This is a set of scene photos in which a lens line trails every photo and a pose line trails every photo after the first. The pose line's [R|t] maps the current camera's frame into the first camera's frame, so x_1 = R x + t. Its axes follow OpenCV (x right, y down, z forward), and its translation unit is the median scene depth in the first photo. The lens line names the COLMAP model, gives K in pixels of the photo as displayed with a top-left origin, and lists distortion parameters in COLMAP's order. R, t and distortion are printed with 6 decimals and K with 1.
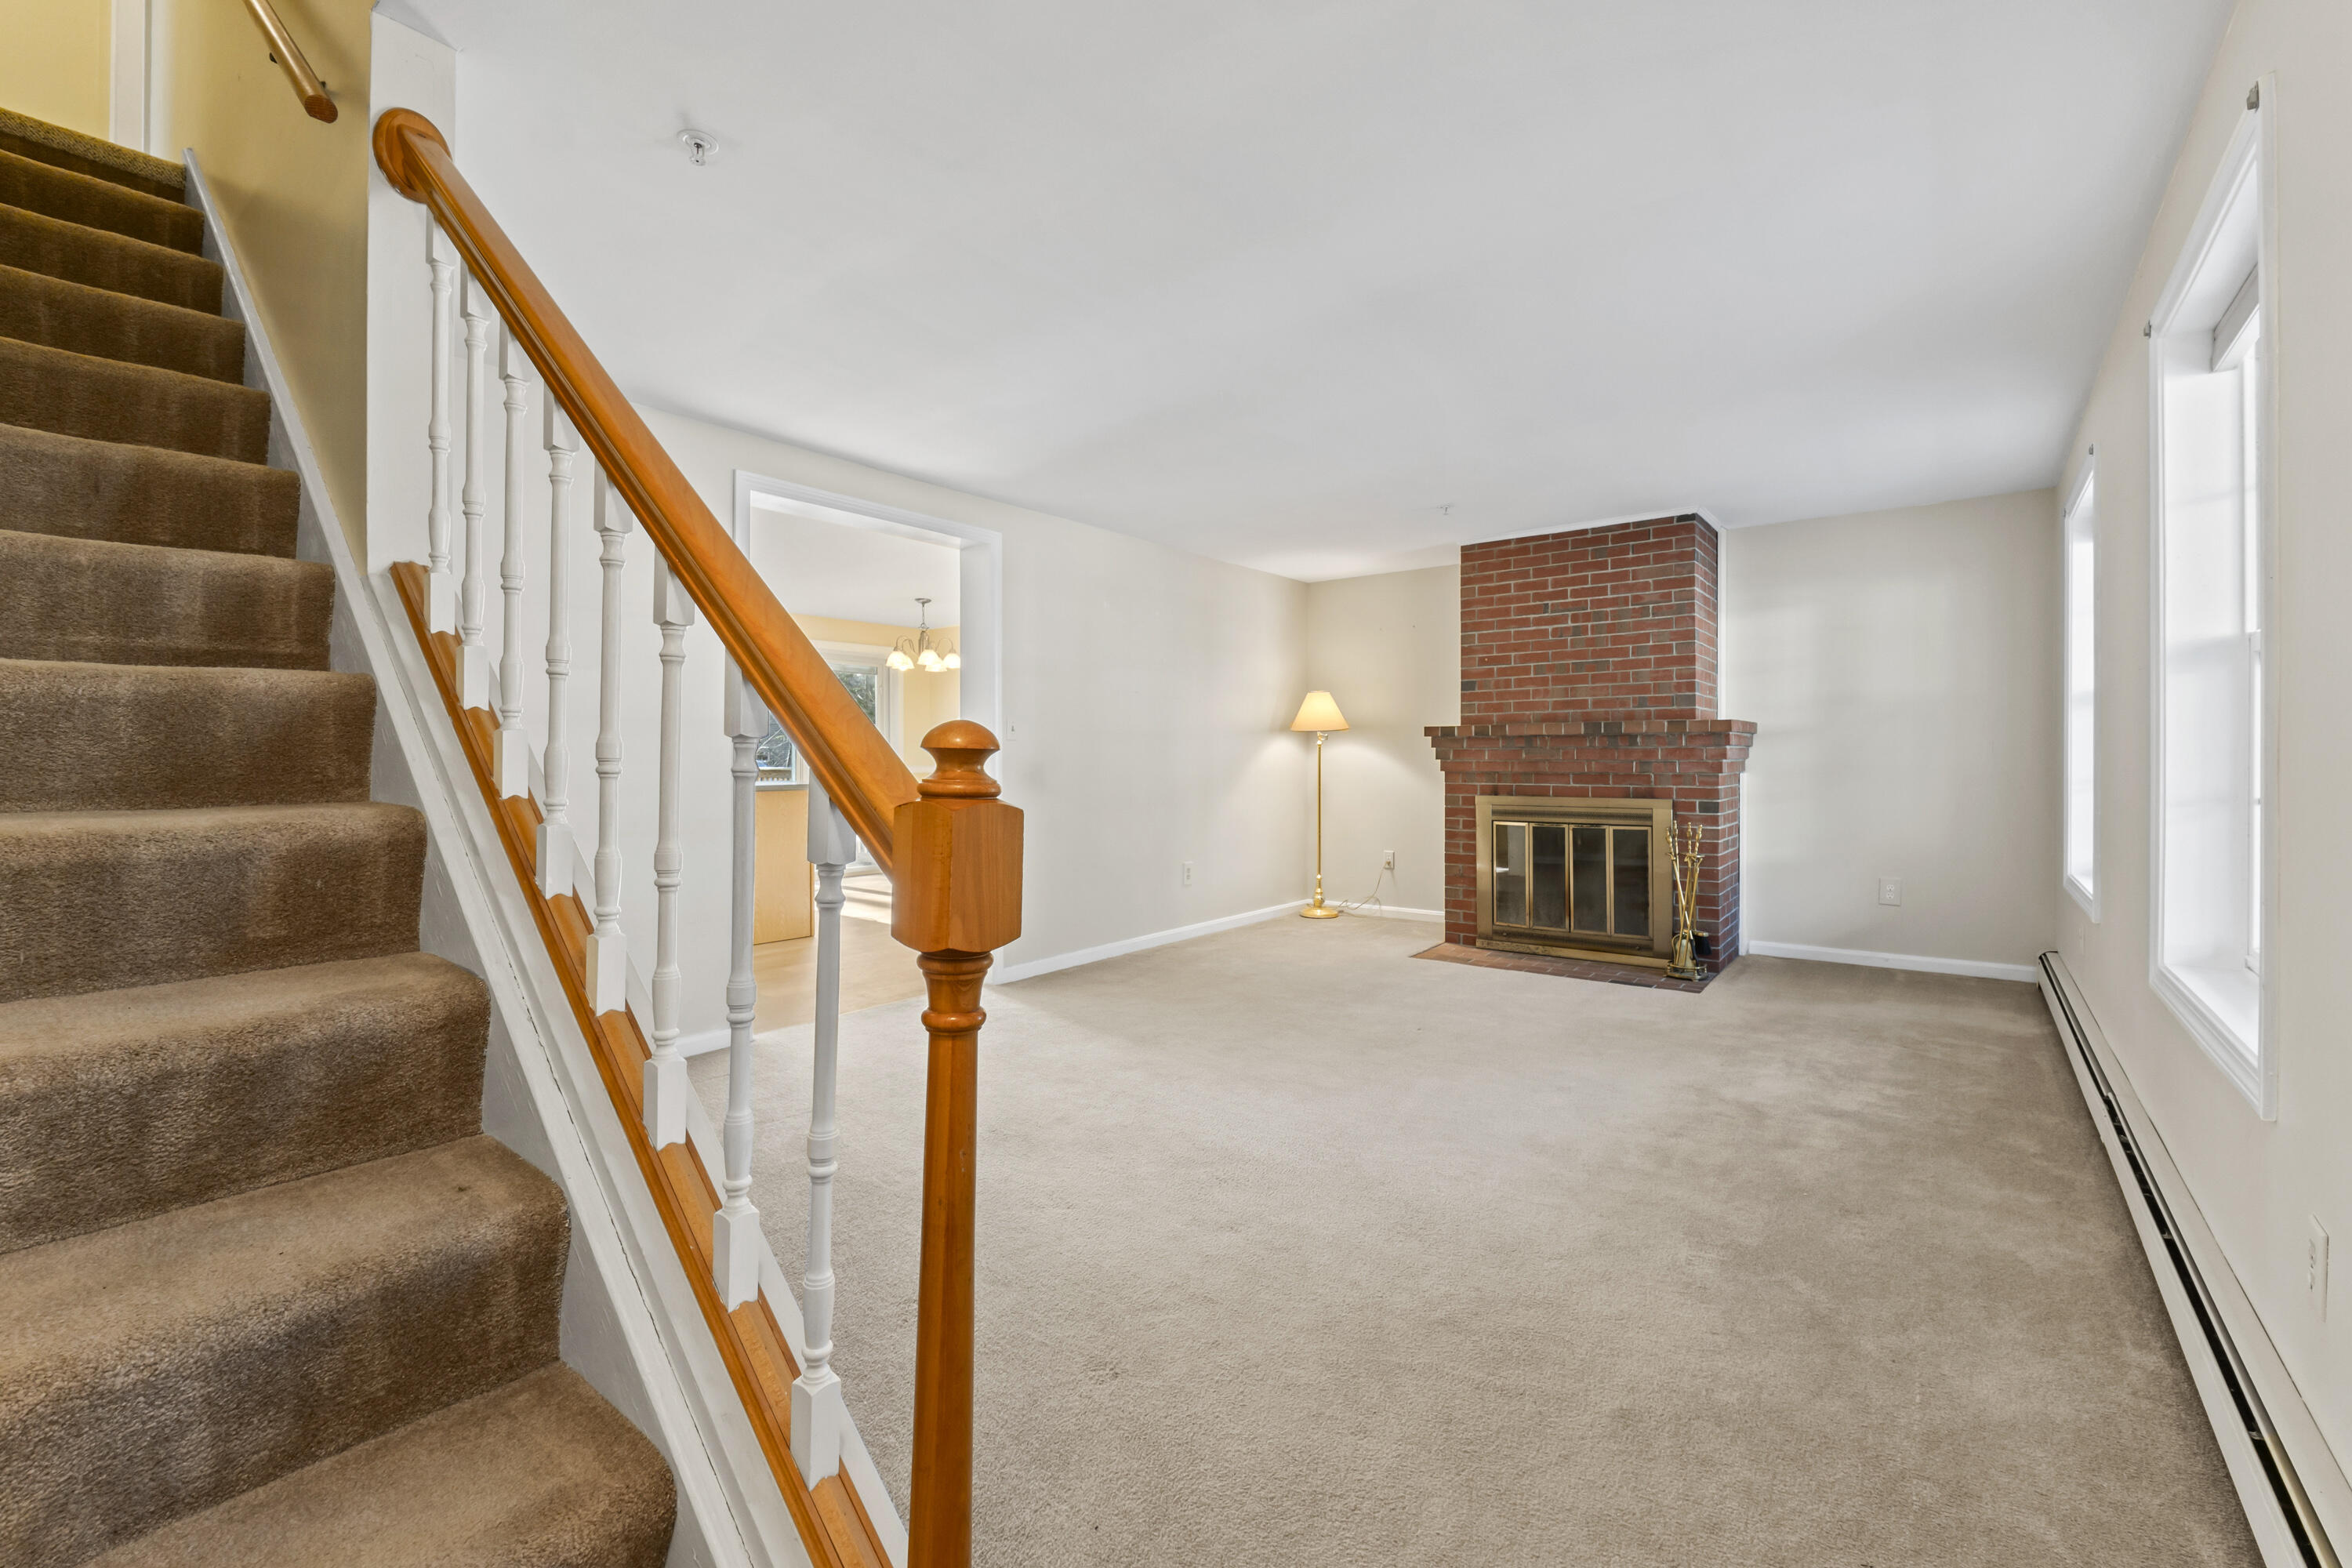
lens RADIAL K [[1004.5, 0, 1179.0], [0, 1004.5, 753.8], [0, 0, 1]] dist [-0.000935, 0.000075]
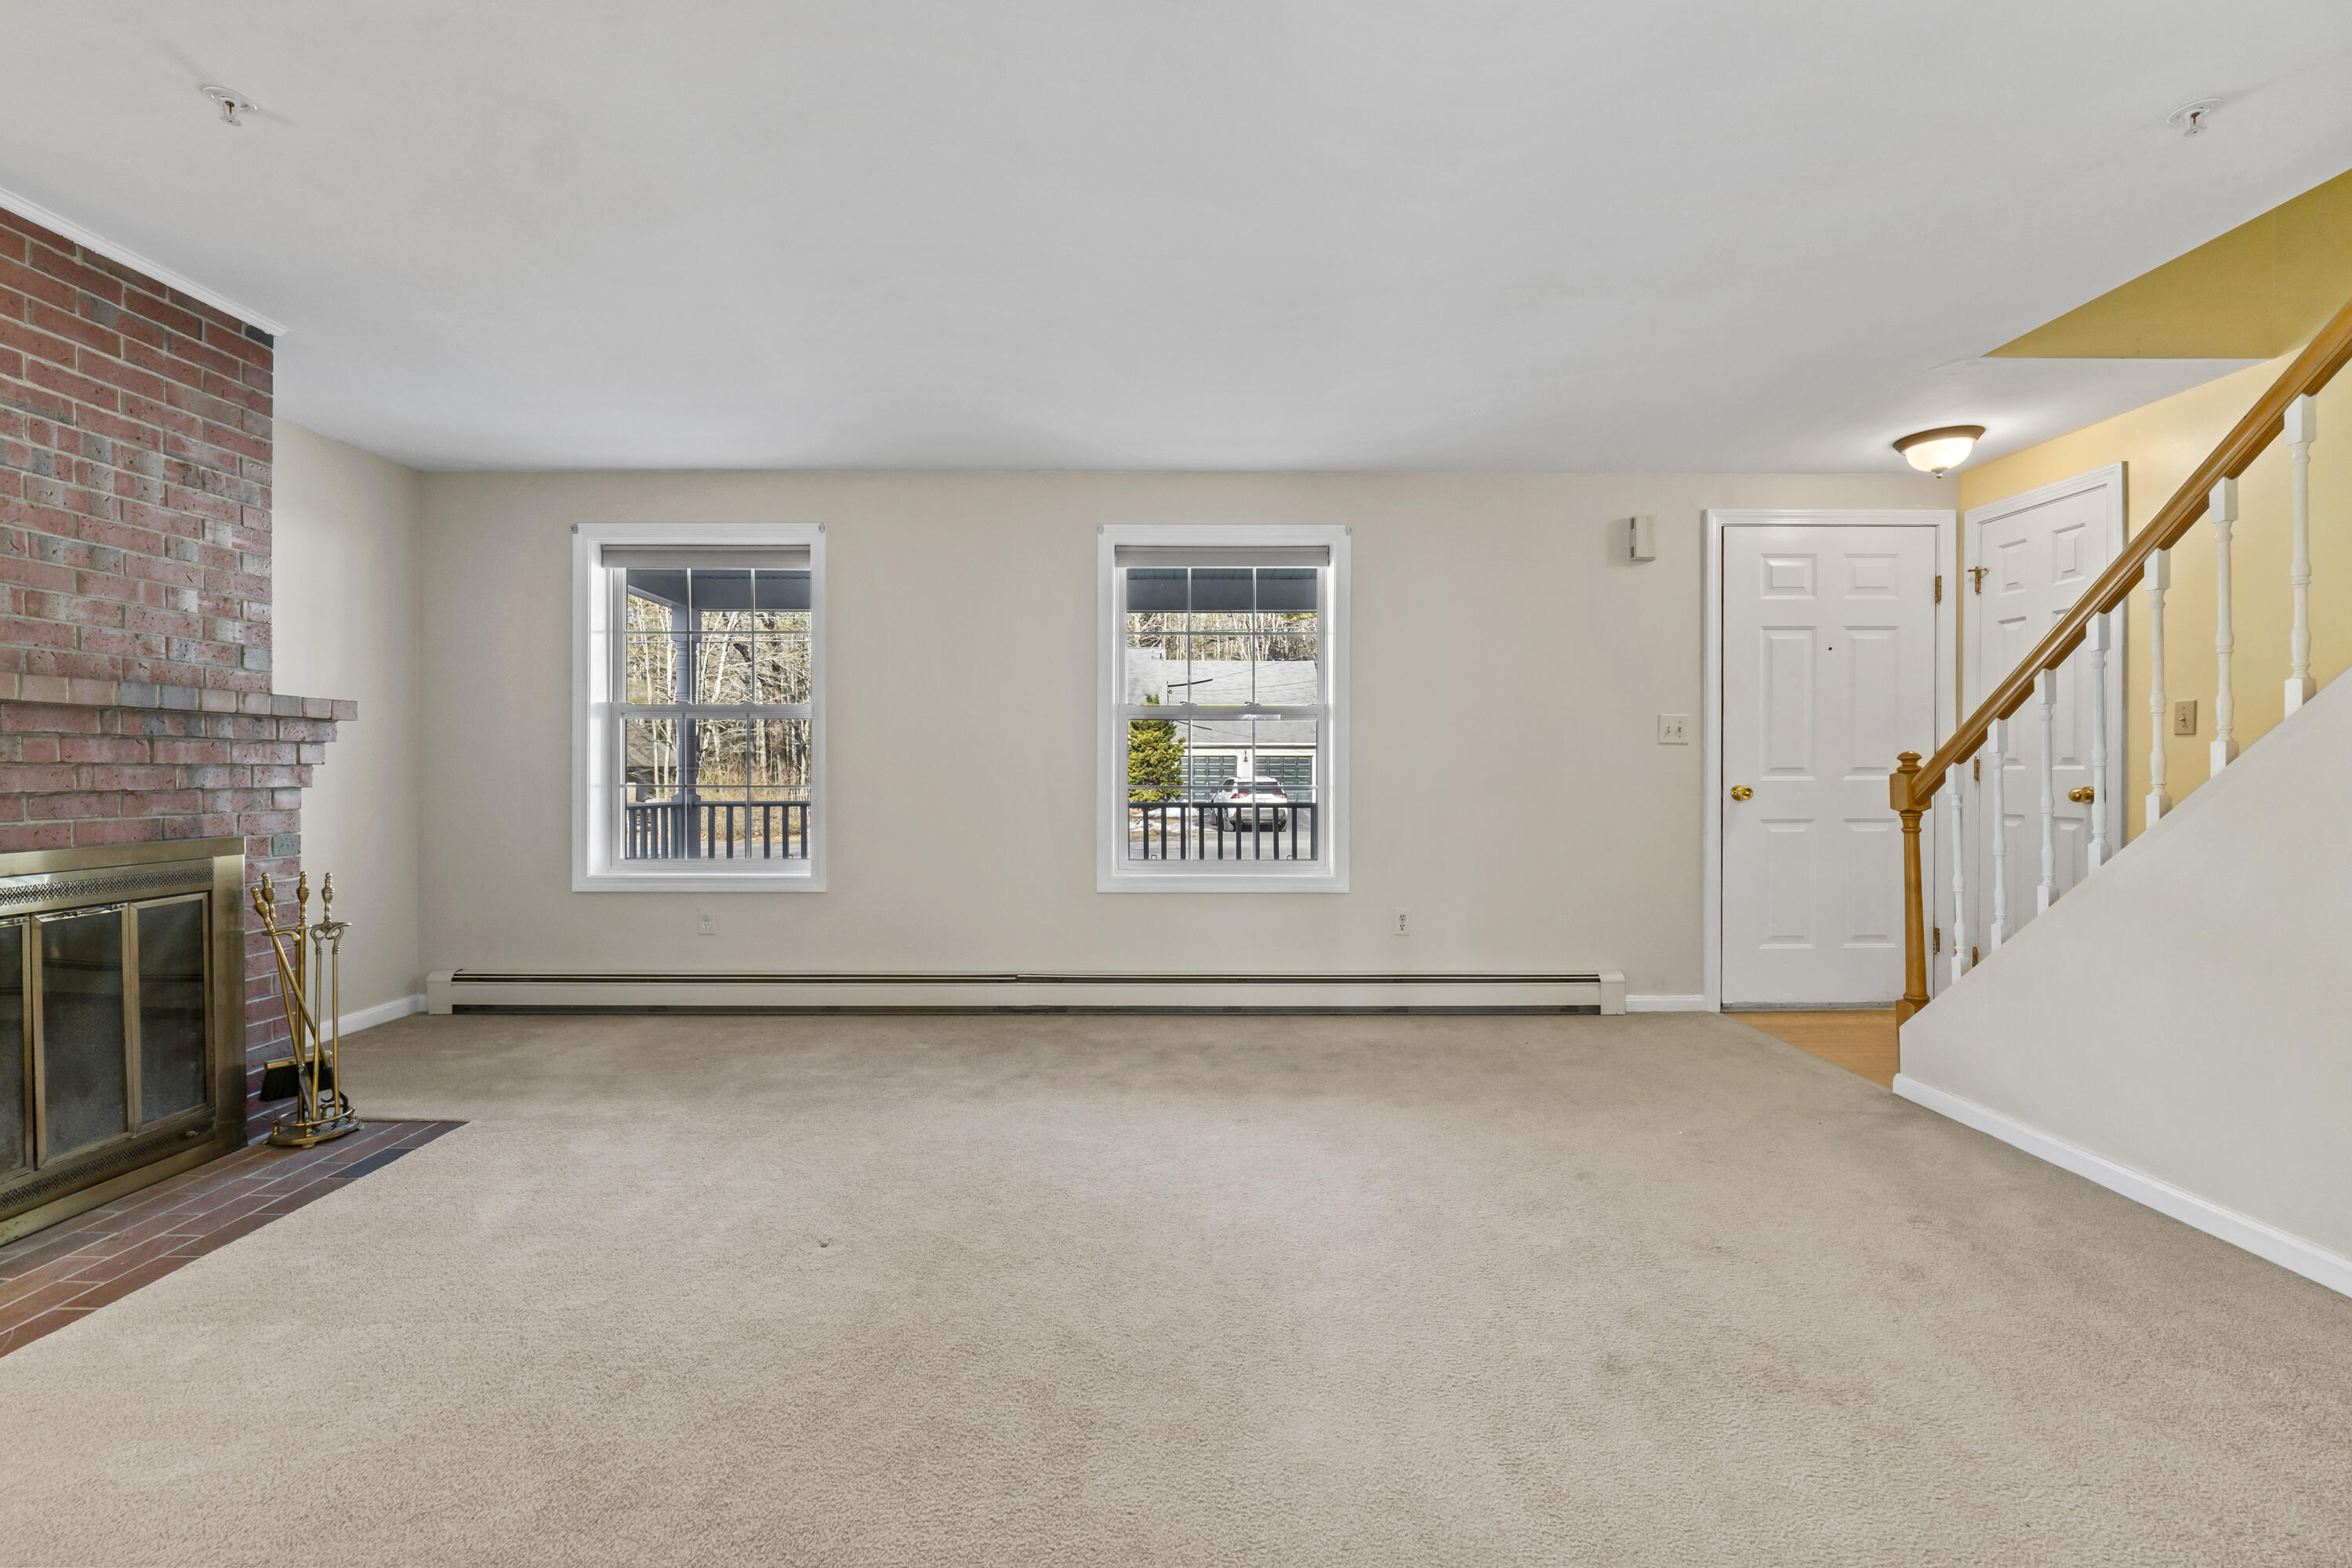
lens RADIAL K [[990.4, 0, 1176.7], [0, 990.4, 774.2], [0, 0, 1]] dist [-0.006892, 0.000191]
pose [[-0.608918, -0.001274, 0.793232, -0.229059], [-0.002477, 0.999997, -0.000295, 0.009550], [-0.793229, -0.002144, -0.608919, 0.857185]]
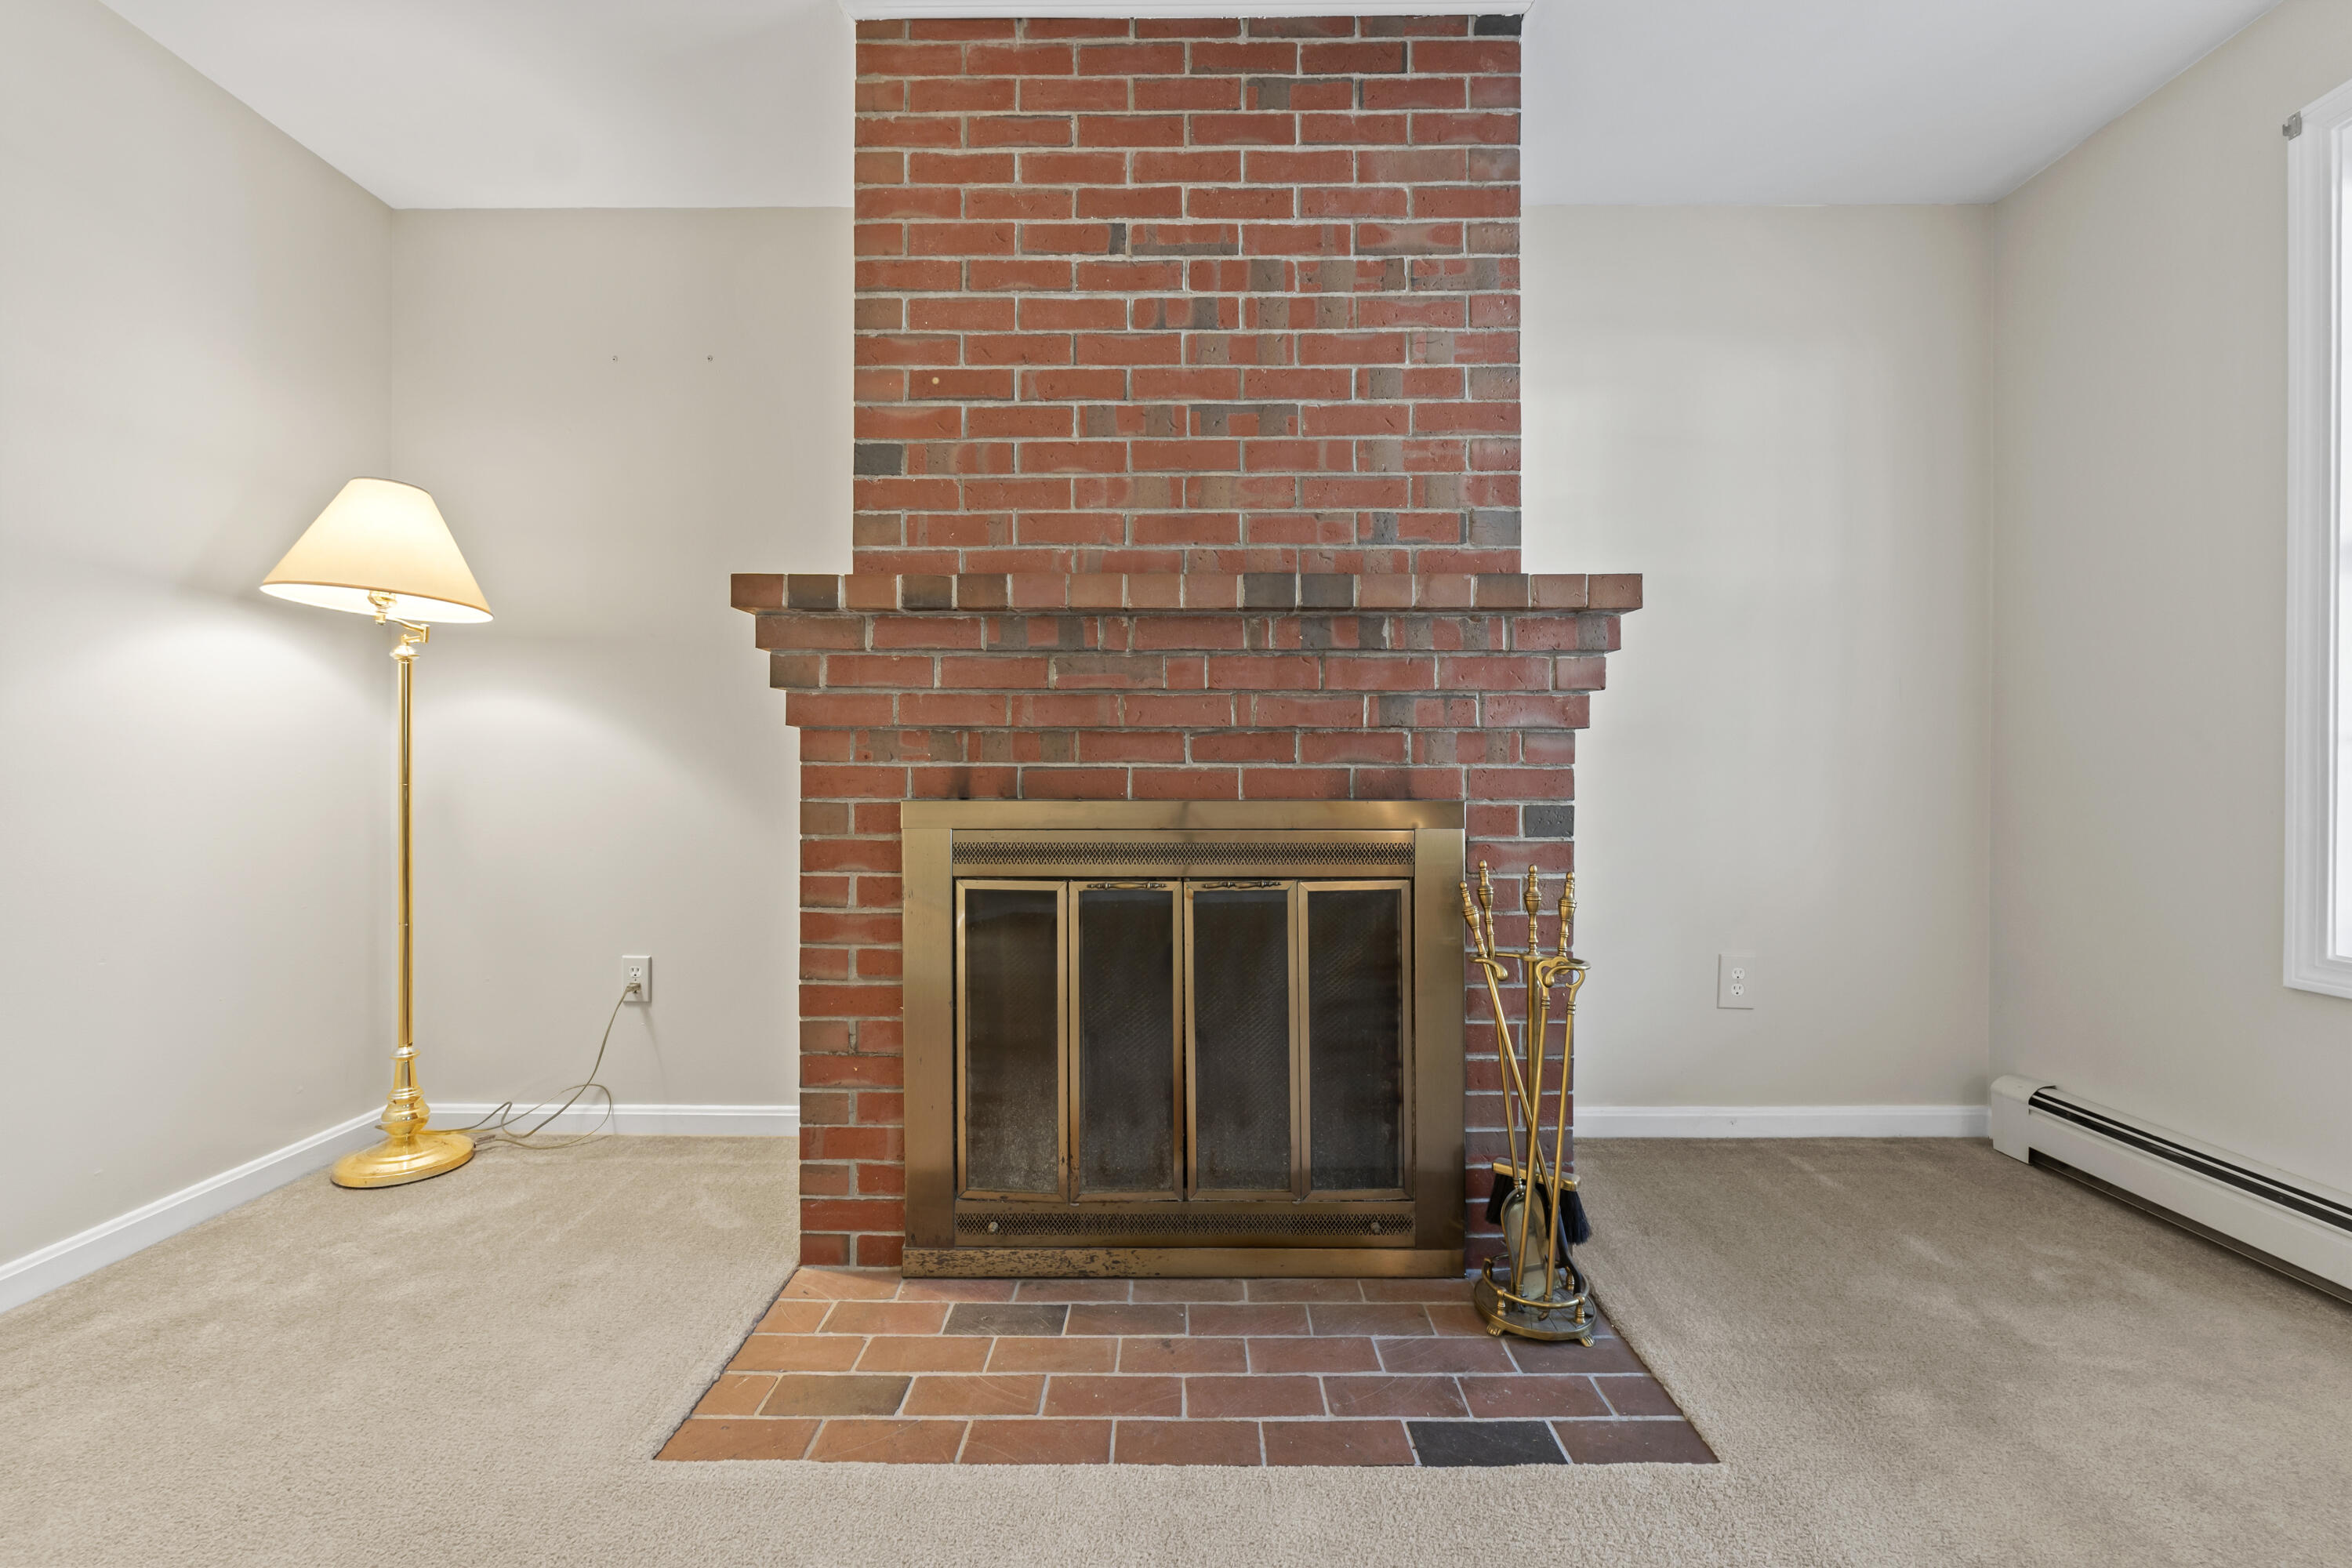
lens RADIAL K [[990.4, 0, 1176.7], [0, 990.4, 774.2], [0, 0, 1]] dist [-0.006892, 0.000191]
pose [[0.795625, 0.001103, 0.605788, 0.181777], [-0.004805, 0.999978, 0.004490, 0.032292], [-0.605770, -0.006483, 0.795614, 0.725853]]
